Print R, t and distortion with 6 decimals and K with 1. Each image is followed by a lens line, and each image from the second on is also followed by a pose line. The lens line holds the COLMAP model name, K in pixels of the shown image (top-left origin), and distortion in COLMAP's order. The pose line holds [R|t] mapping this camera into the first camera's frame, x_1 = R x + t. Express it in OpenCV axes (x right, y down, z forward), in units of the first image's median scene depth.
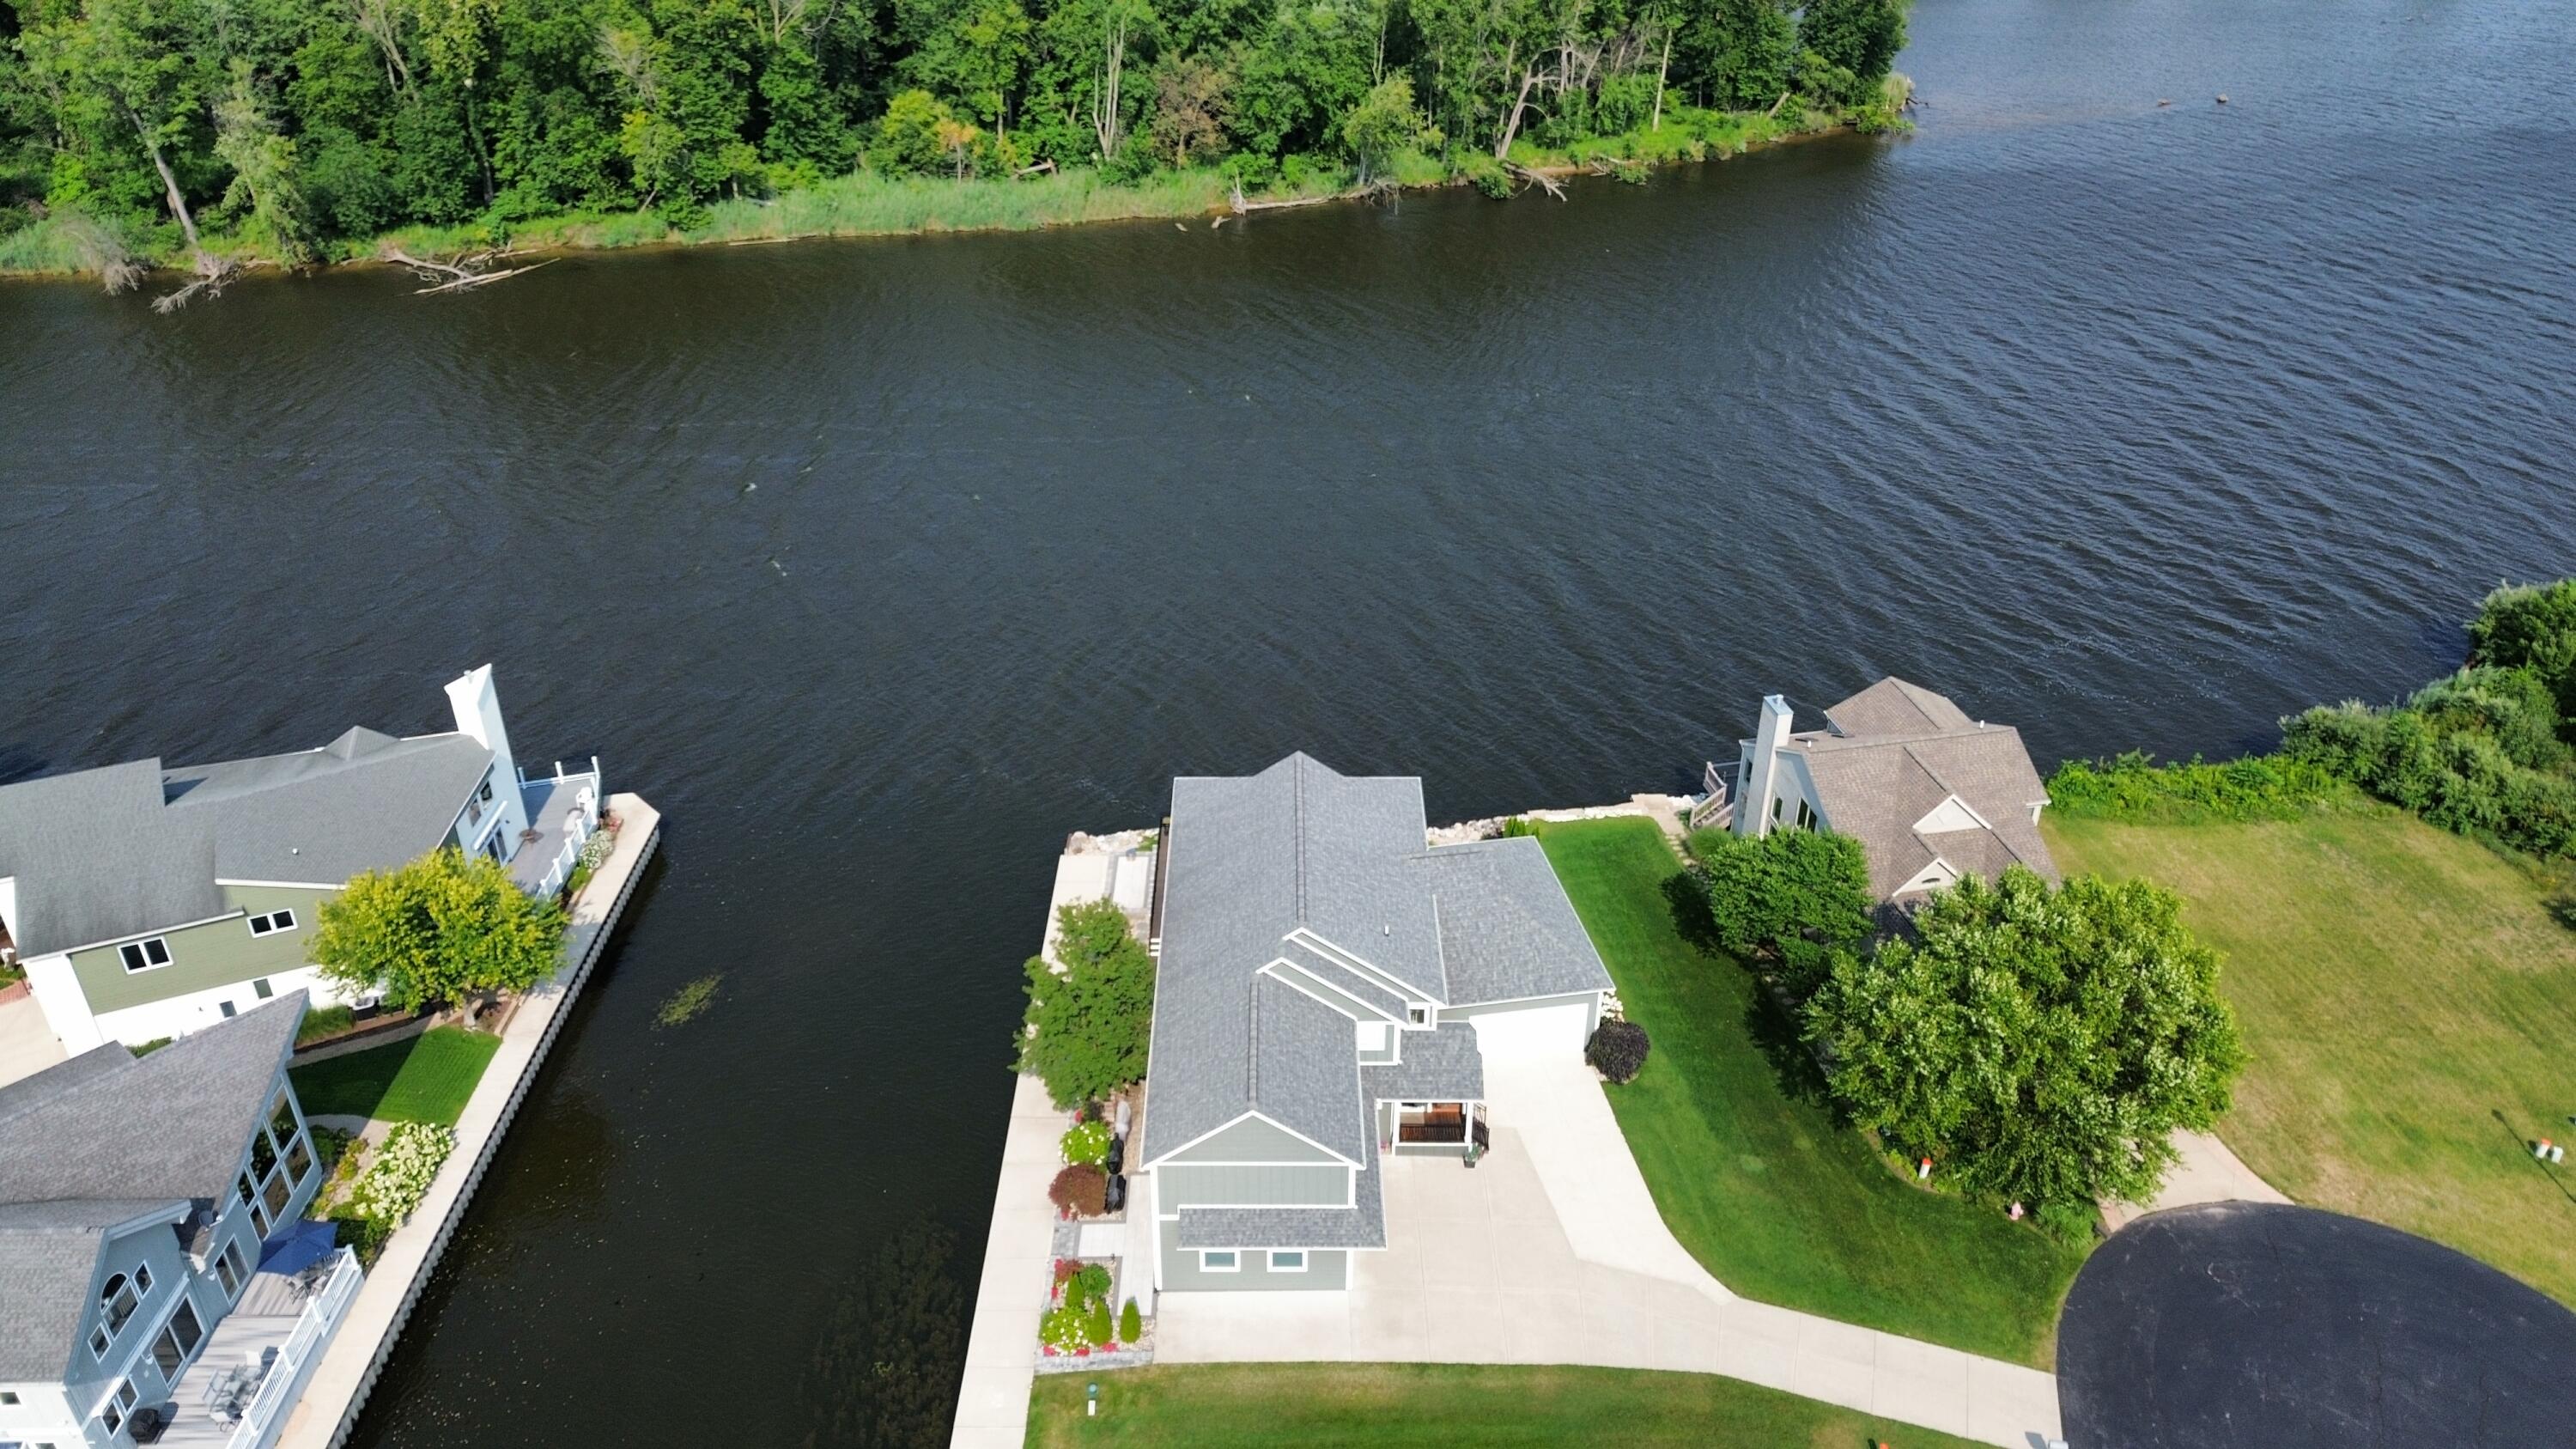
lens RADIAL K [[1822.8, 0, 1275.3], [0, 1822.8, 724.3], [0, 0, 1]] dist [0.073131, -0.072811]
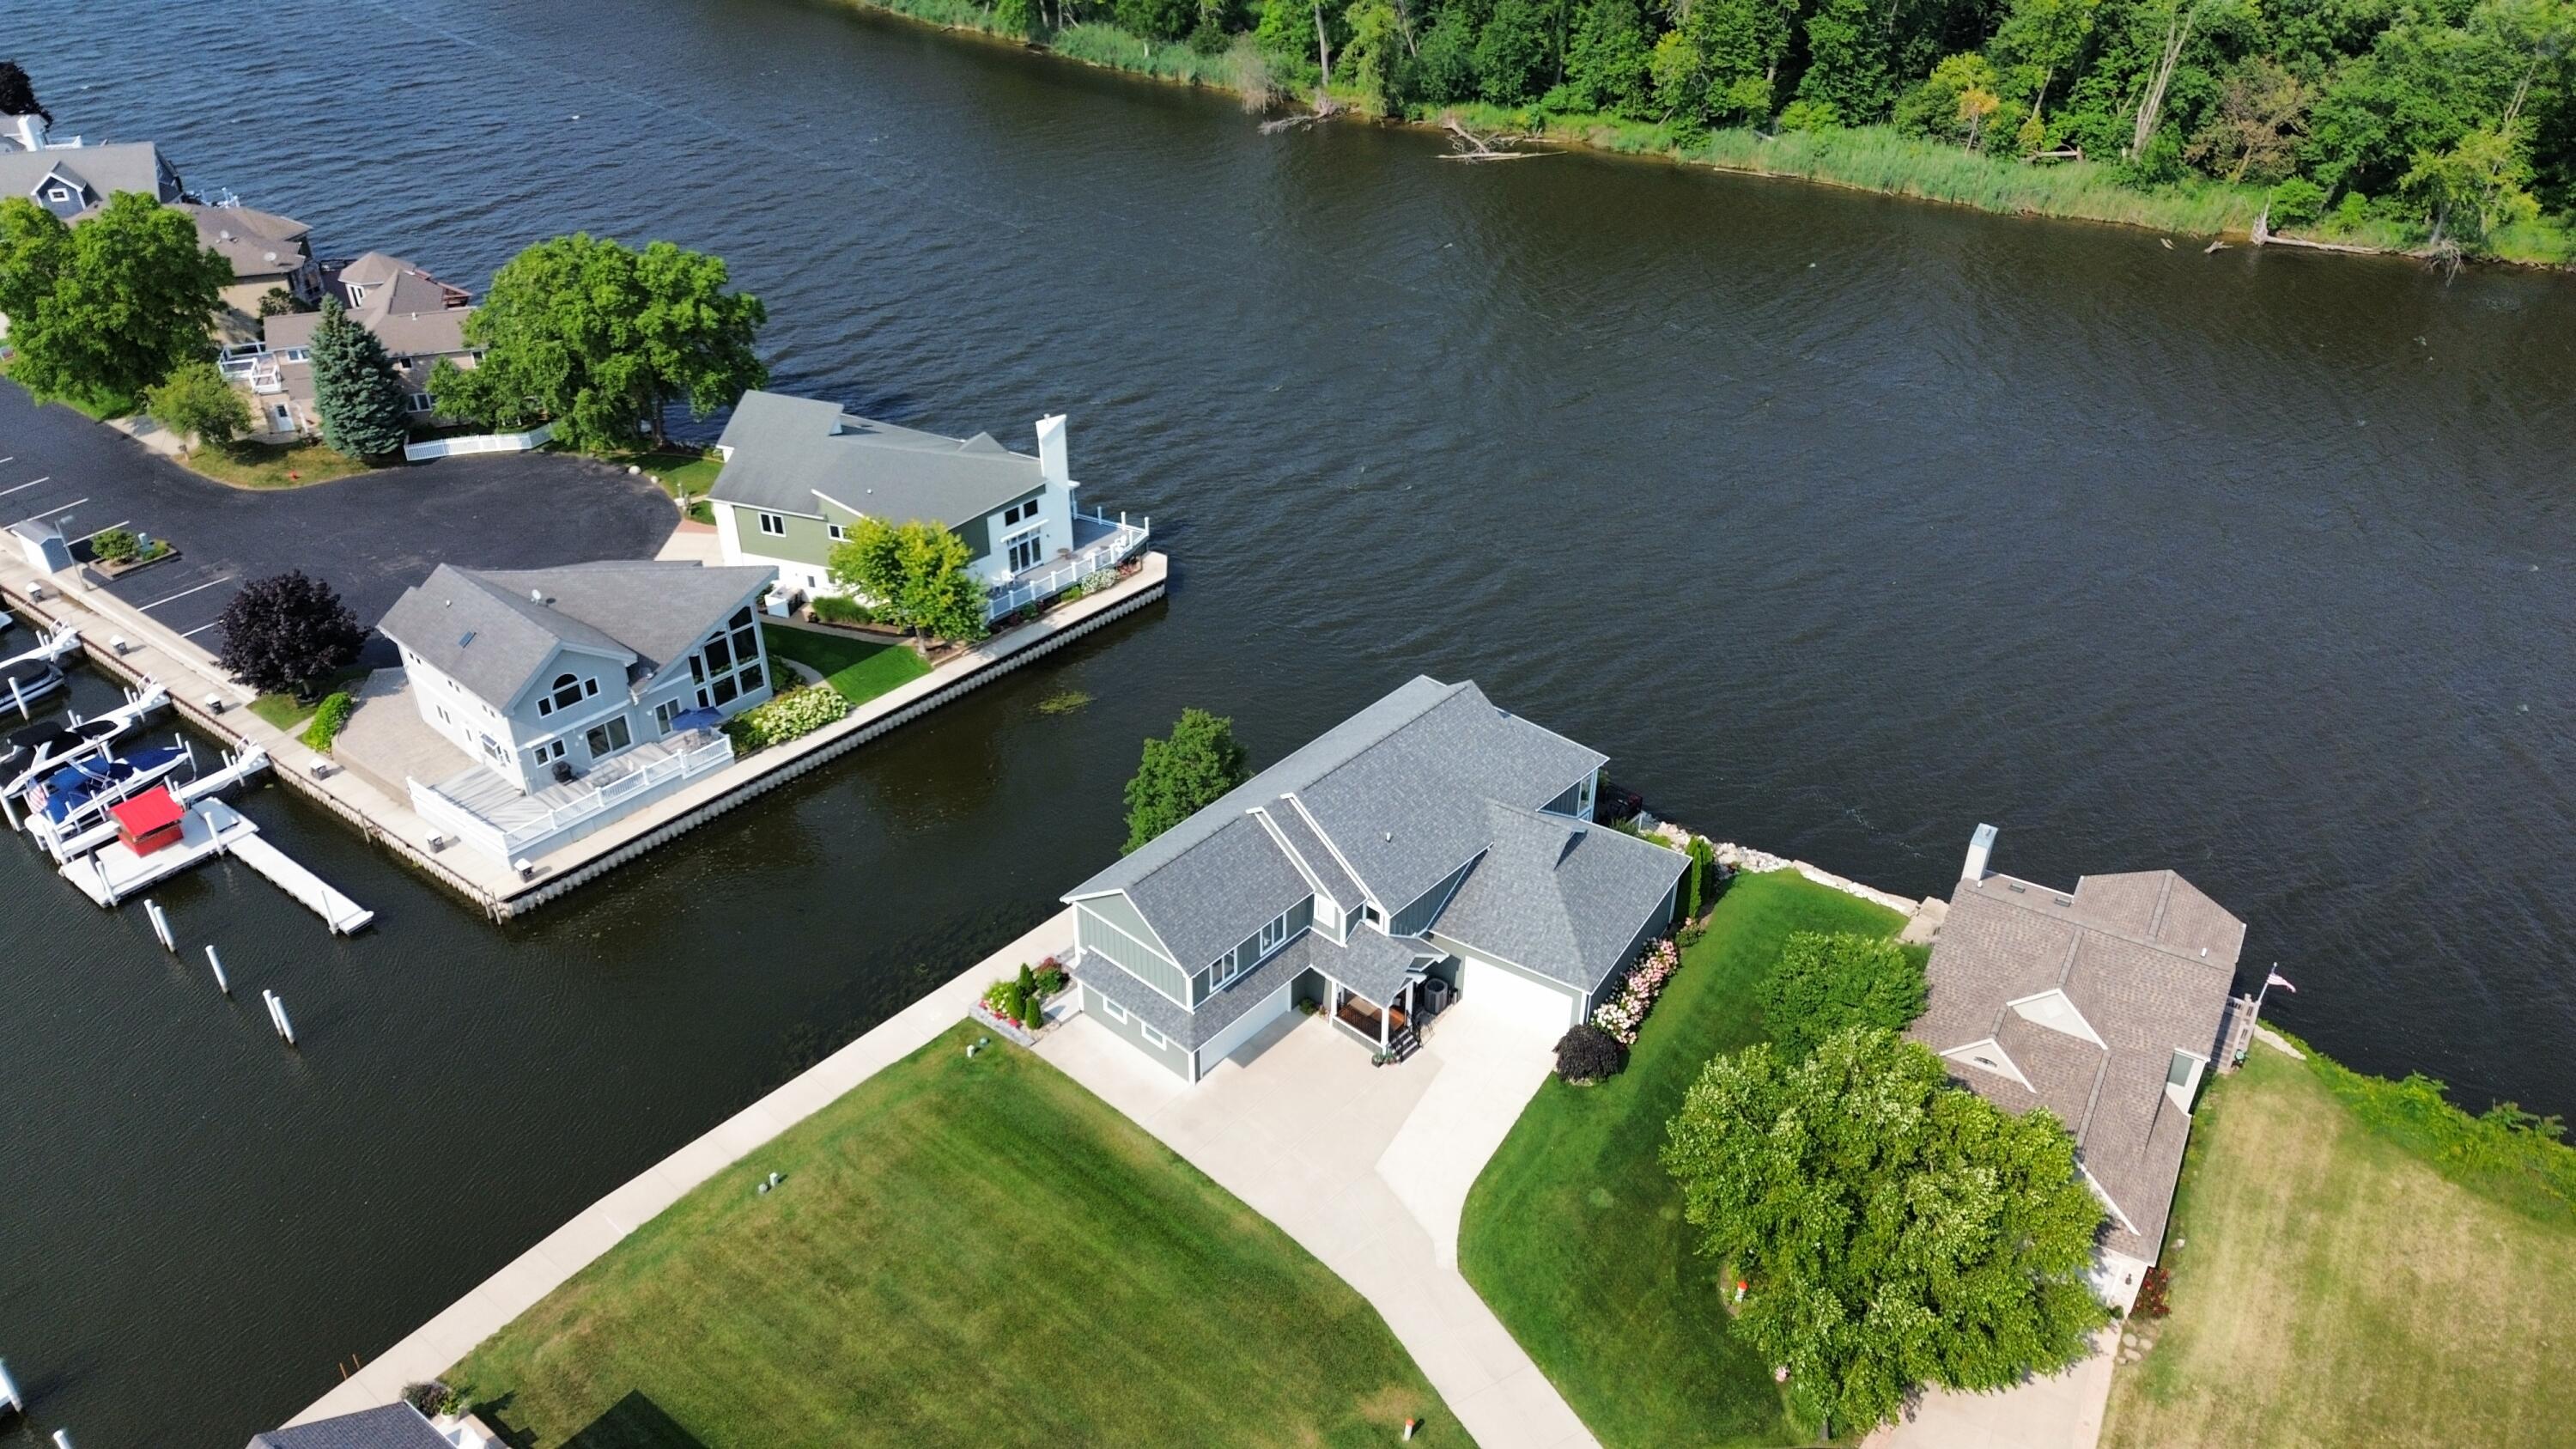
lens RADIAL K [[1822.8, 0, 1283.1], [0, 1822.8, 720.0], [0, 0, 1]] dist [0.073131, -0.072811]
pose [[0.740805, 0.366640, -0.562834, 0.499621], [-0.347652, 0.926222, 0.145776, -0.074813], [0.574757, 0.087679, 0.813613, 0.048453]]
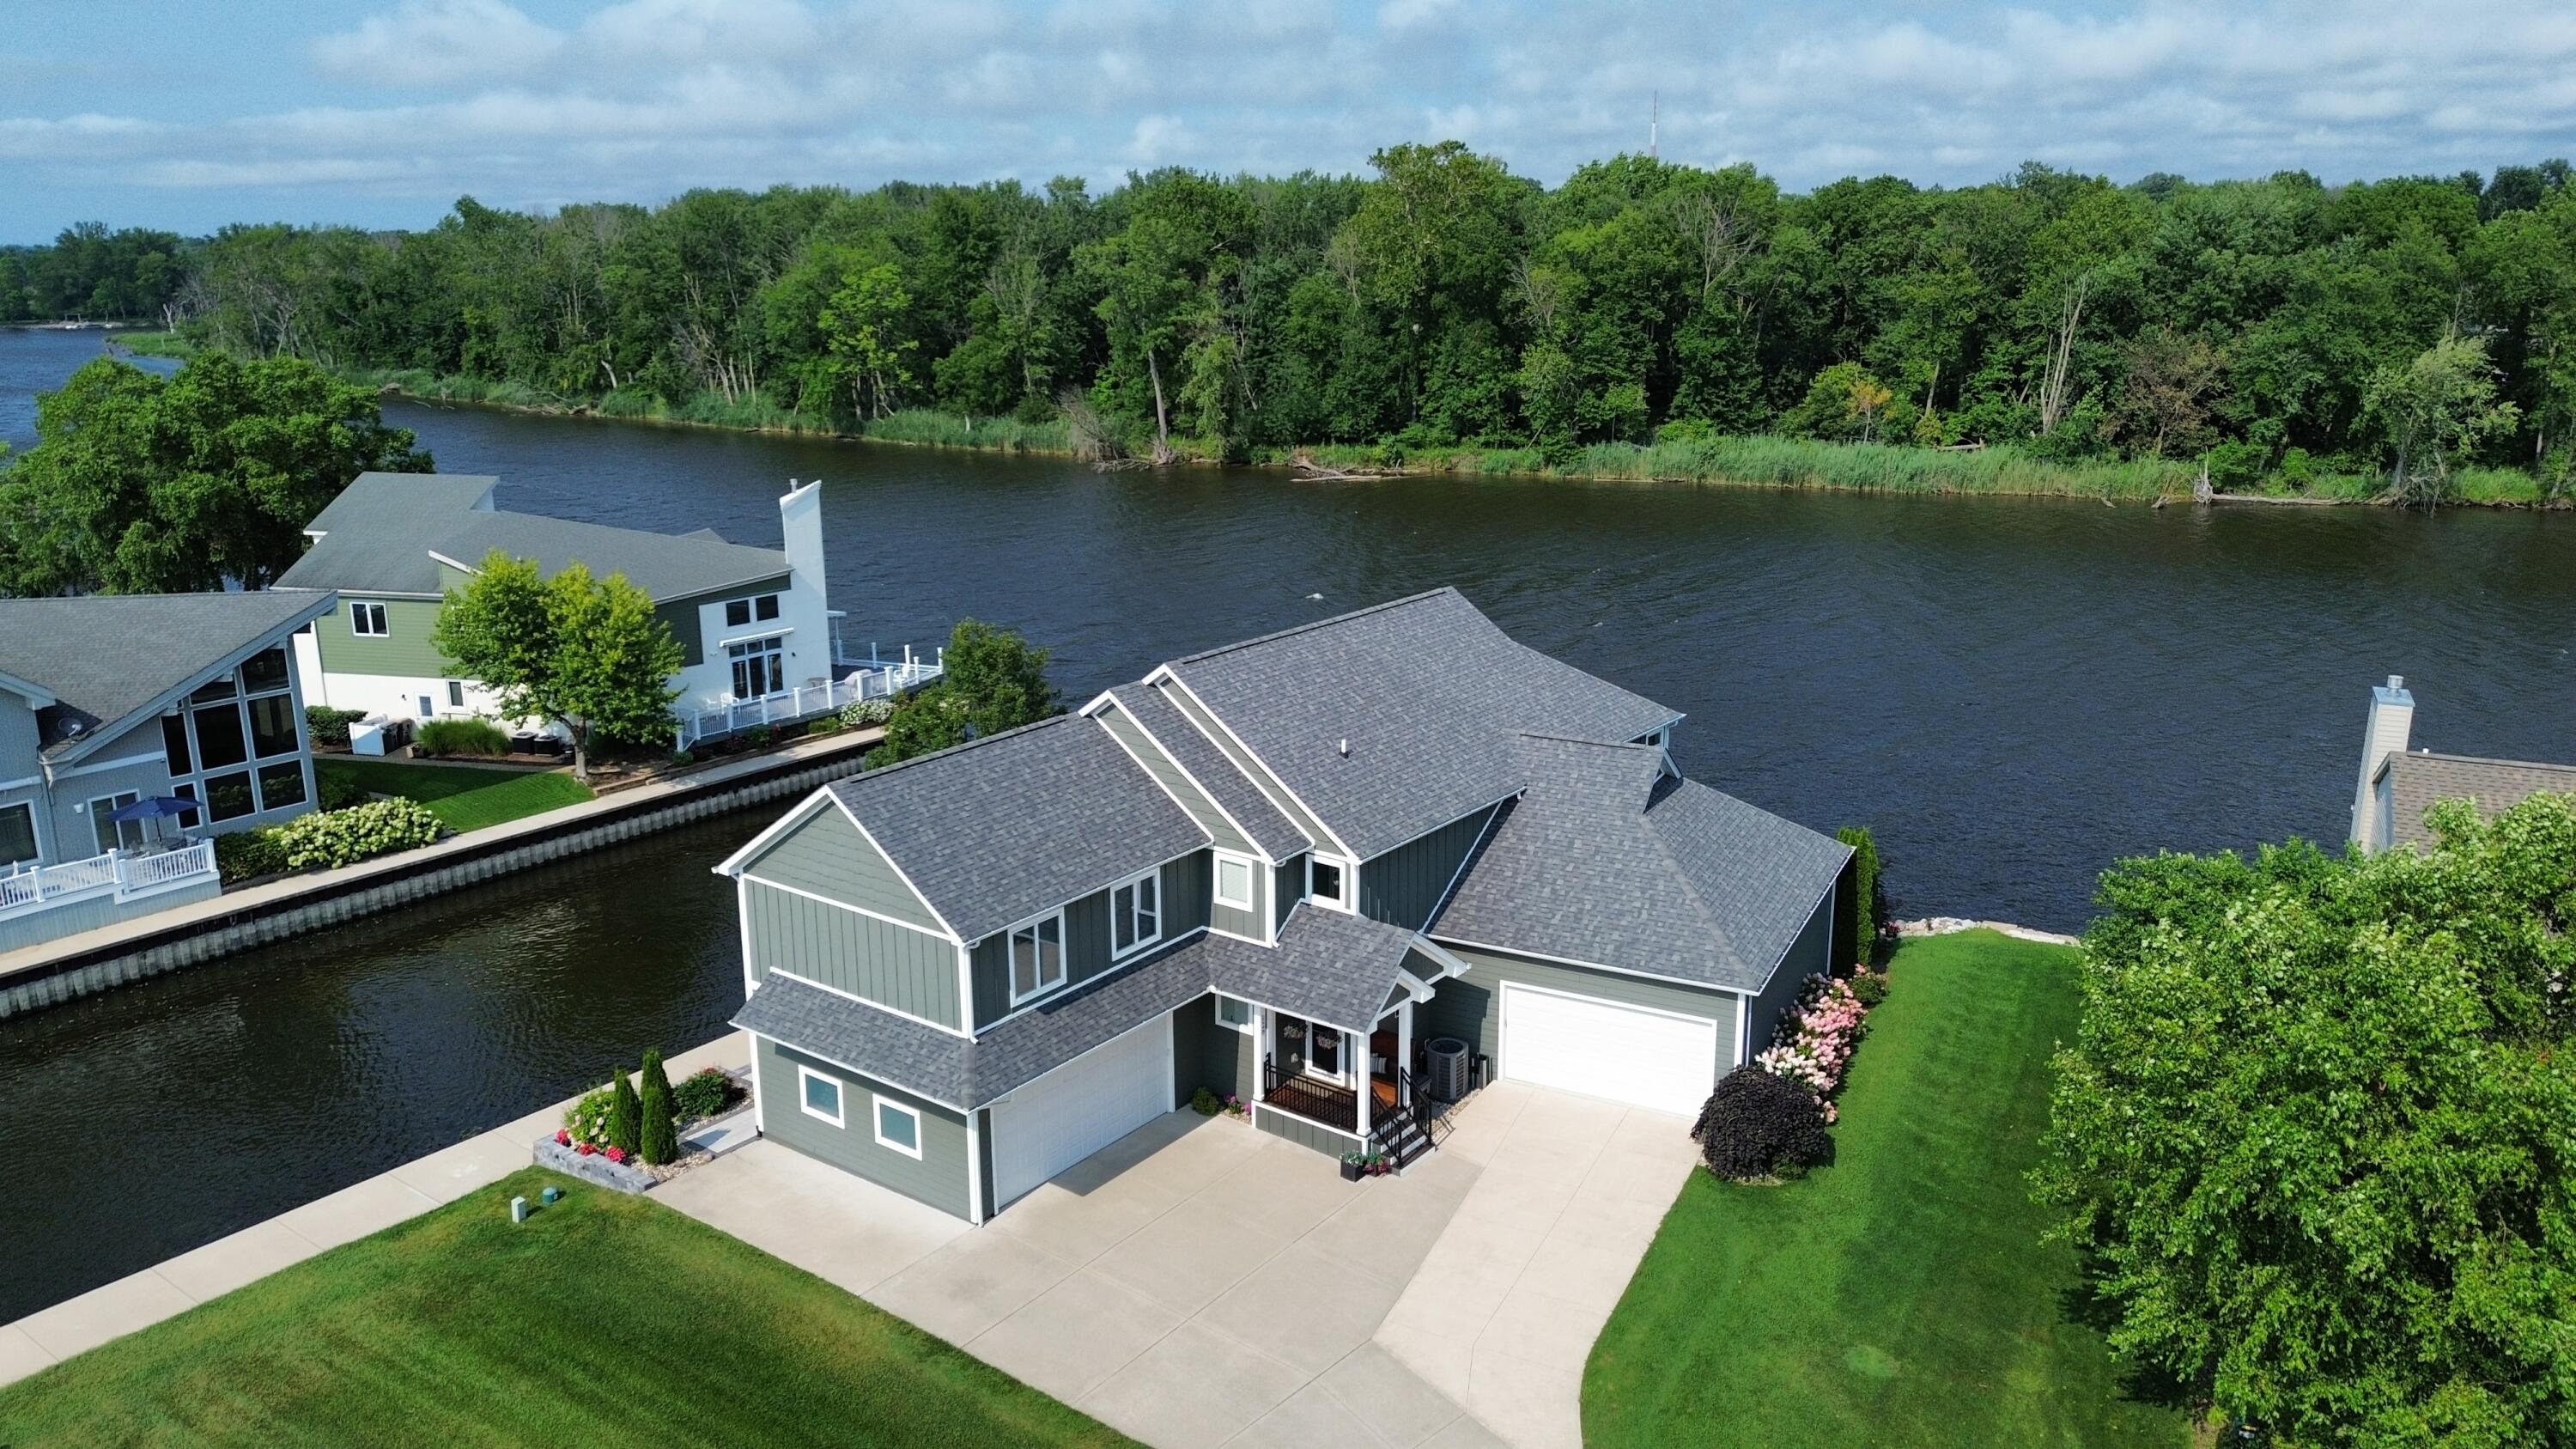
lens RADIAL K [[1822.8, 0, 1280.7], [0, 1822.8, 726.9], [0, 0, 1]] dist [0.073131, -0.072811]
pose [[0.799842, 0.147023, -0.581926, 0.321527], [-0.304183, 0.935097, -0.181841, 0.182545], [0.517422, 0.322456, 0.792652, 0.420805]]
